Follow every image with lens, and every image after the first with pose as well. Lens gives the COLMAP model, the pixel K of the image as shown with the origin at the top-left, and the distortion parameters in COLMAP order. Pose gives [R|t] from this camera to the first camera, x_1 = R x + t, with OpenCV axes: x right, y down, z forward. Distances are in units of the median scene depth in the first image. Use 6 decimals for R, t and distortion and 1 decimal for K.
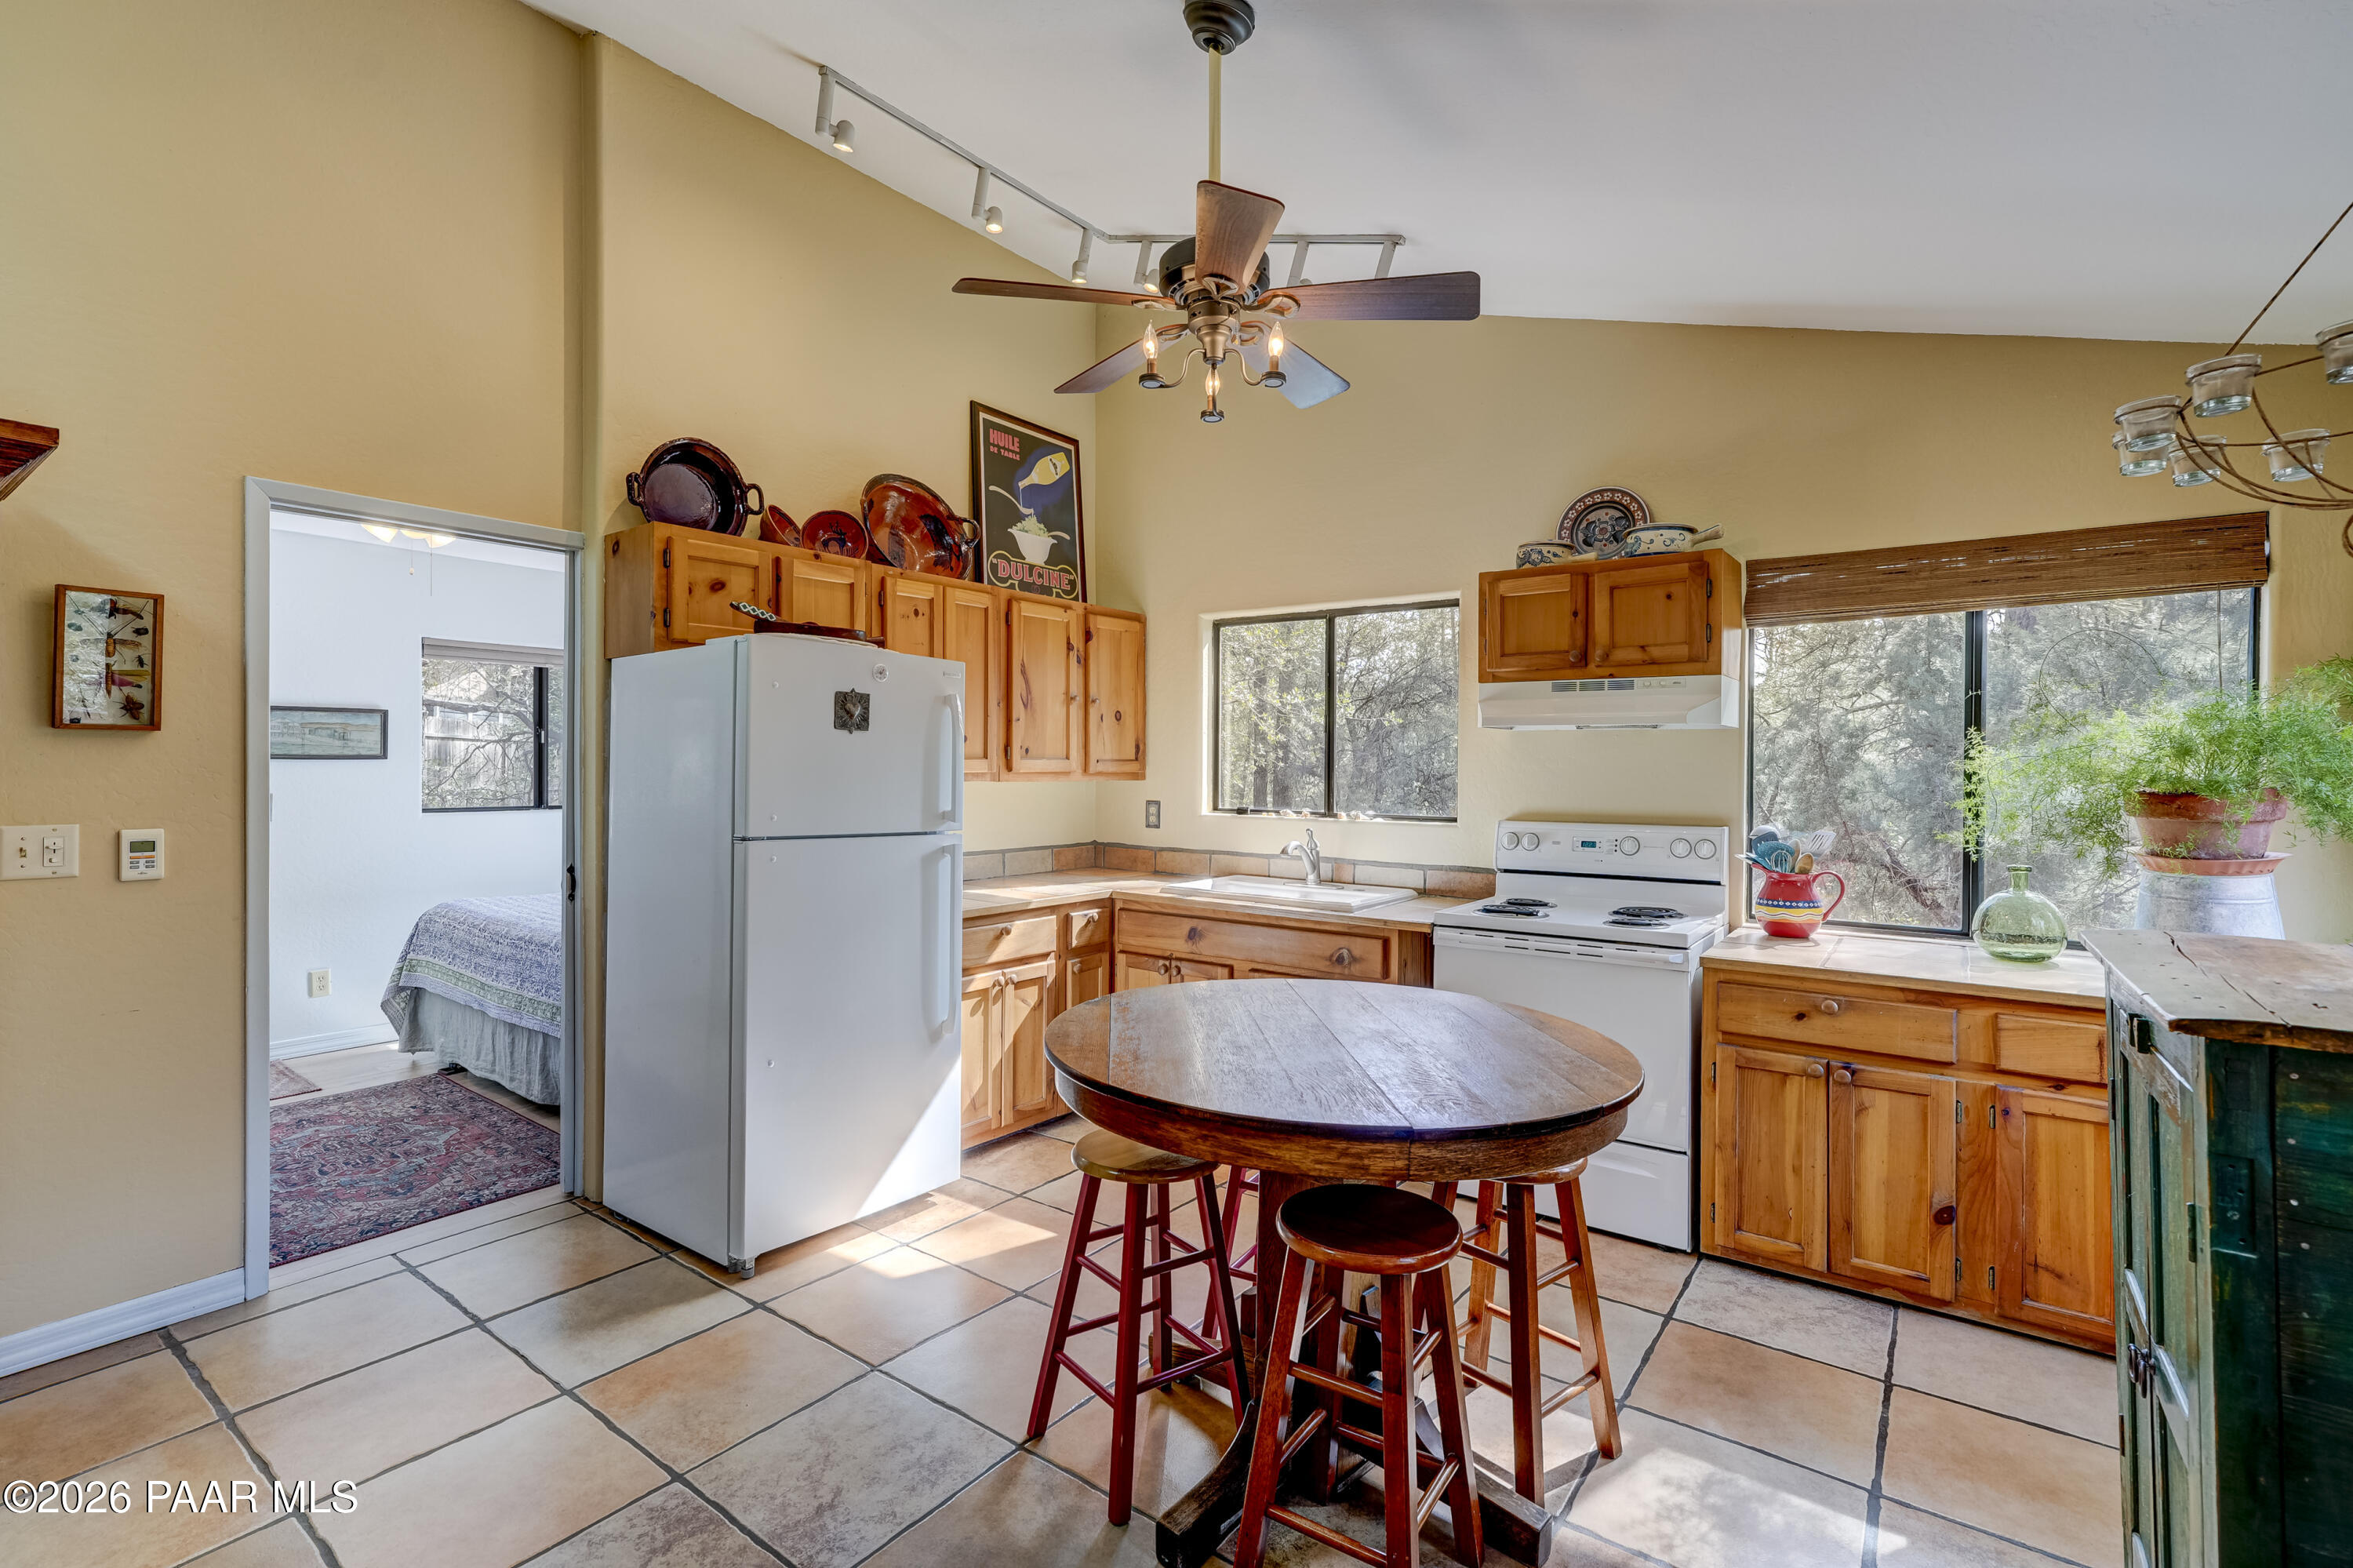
lens RADIAL K [[1077.4, 0, 1182.0], [0, 1077.4, 776.2], [0, 0, 1]] dist [-0.011565, 0.006263]
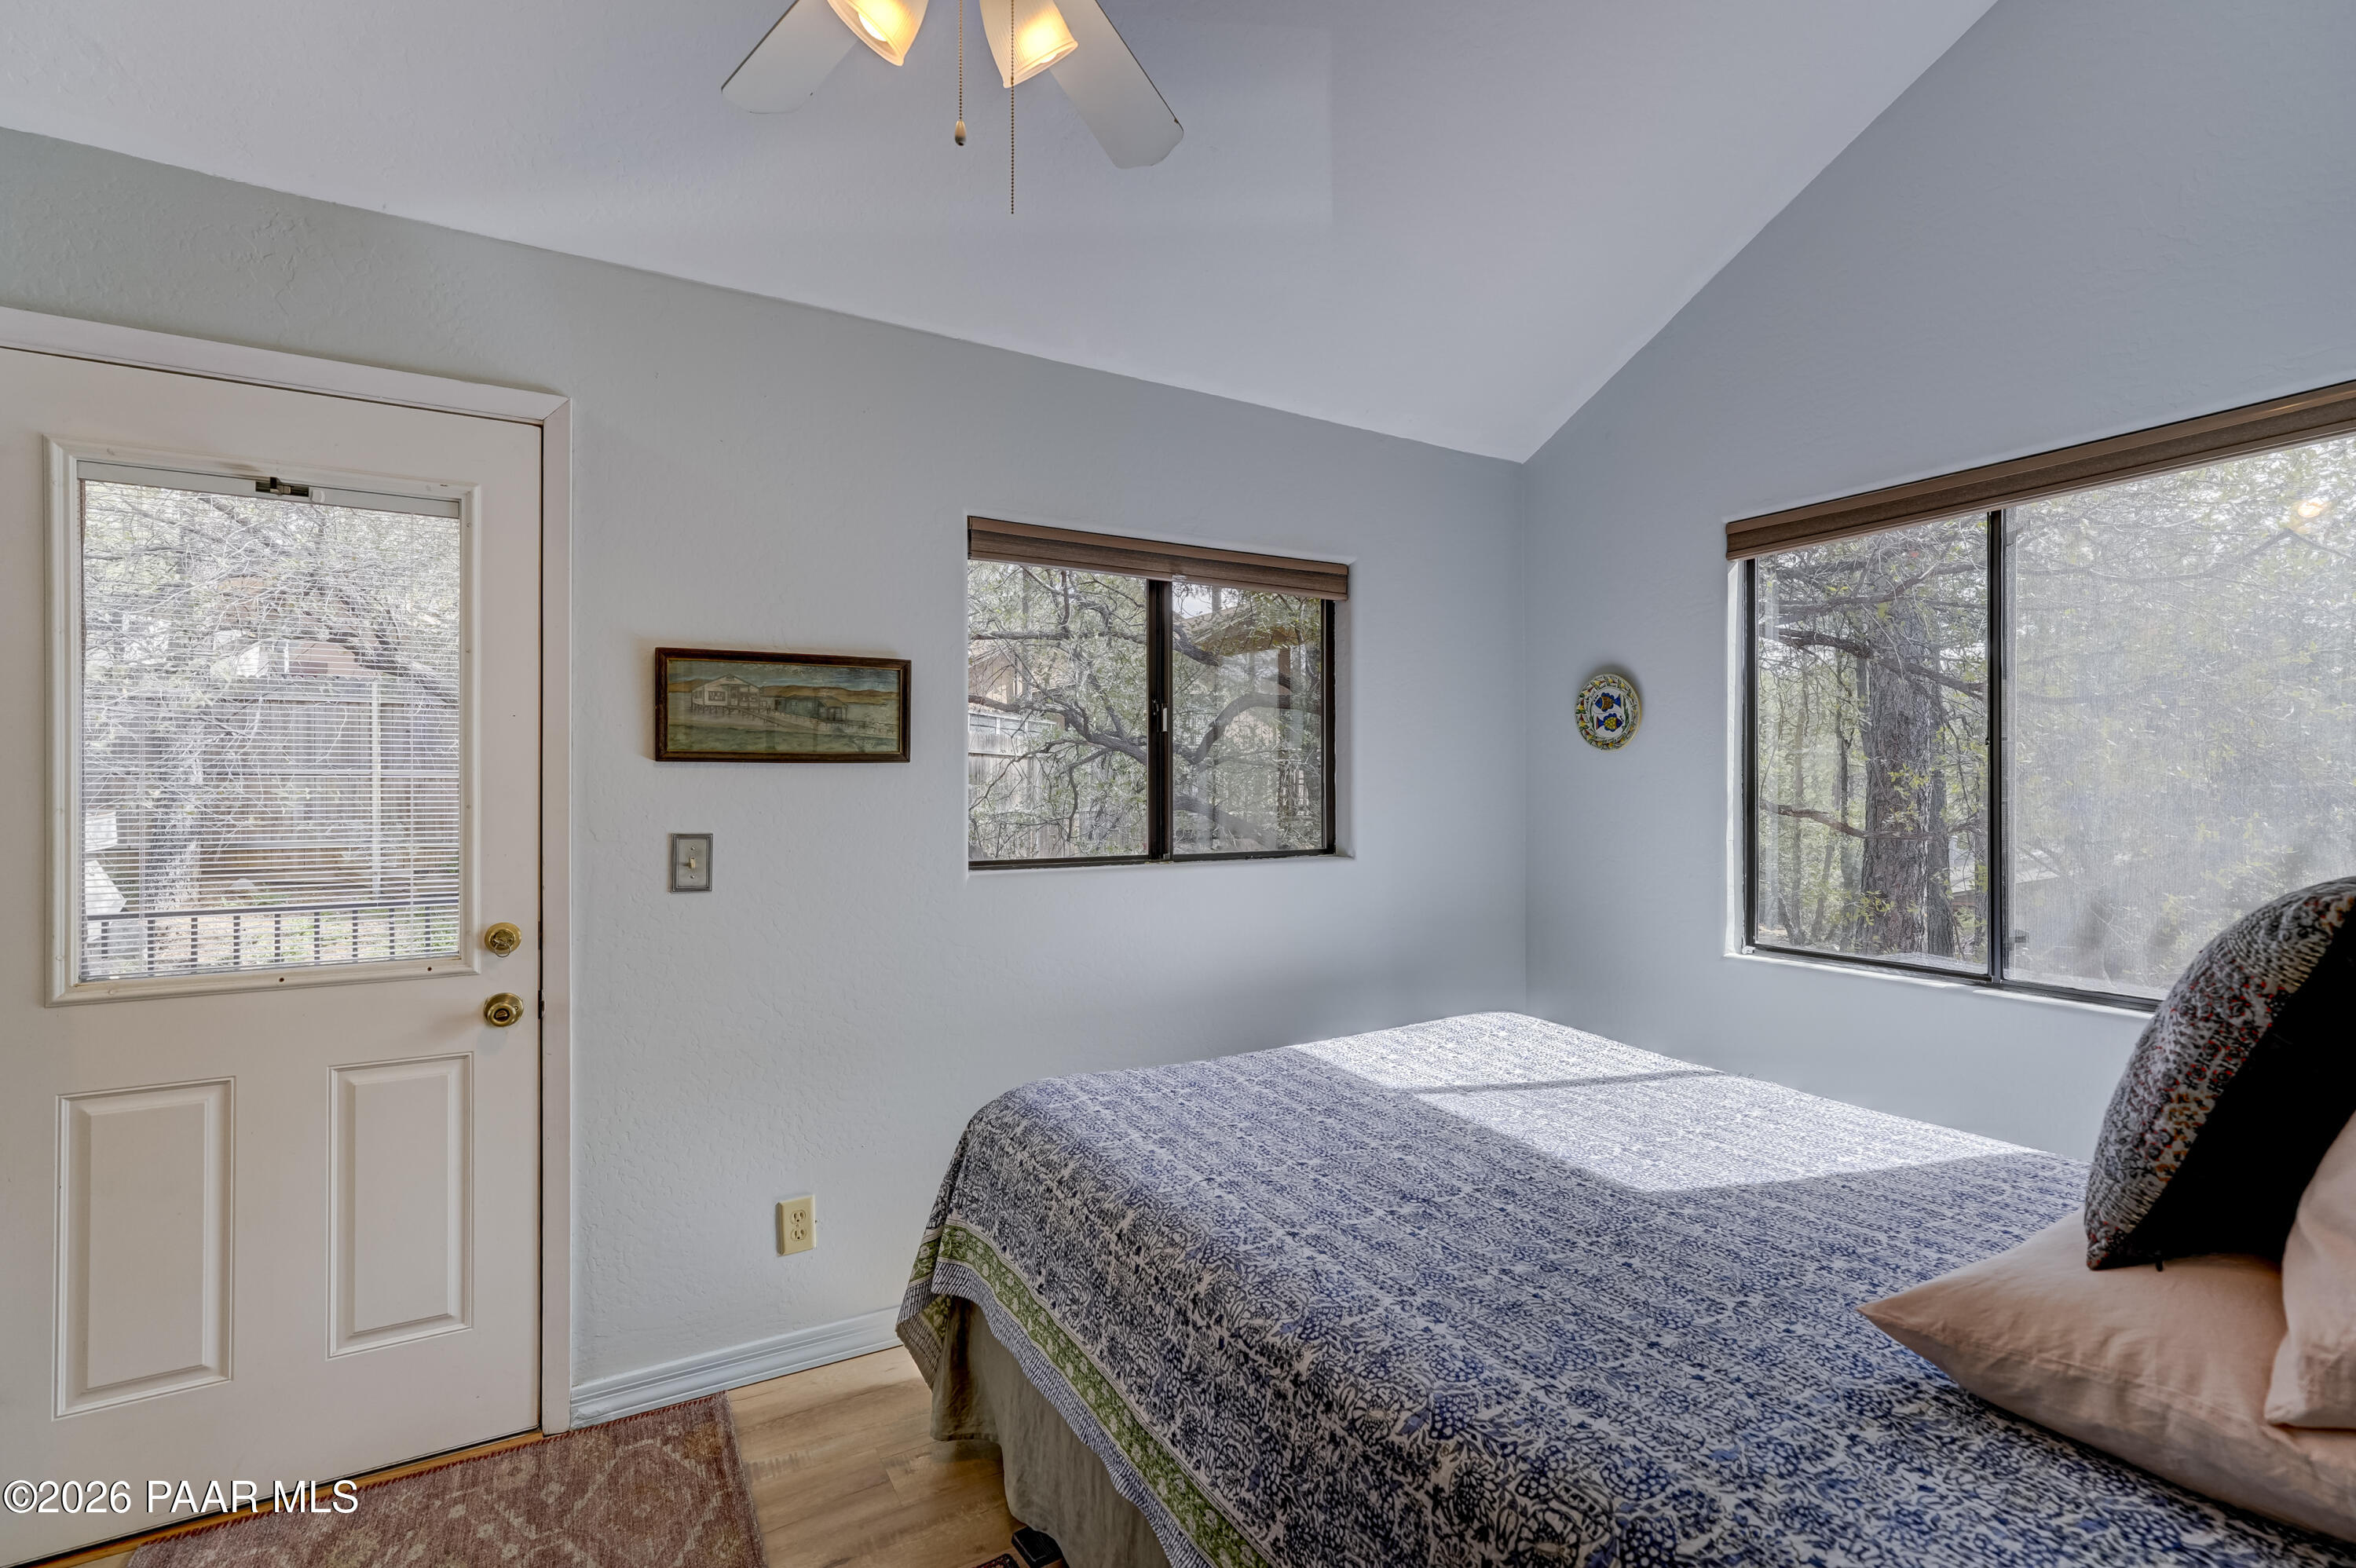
lens RADIAL K [[1078.6, 0, 1163.3], [0, 1078.6, 789.7], [0, 0, 1]] dist [-0.011565, 0.006263]
pose [[0.911924, -0.005570, -0.410320, -0.454866], [0.003719, 0.999979, -0.005310, -0.000715], [0.410341, 0.003317, 0.911926, 0.627600]]
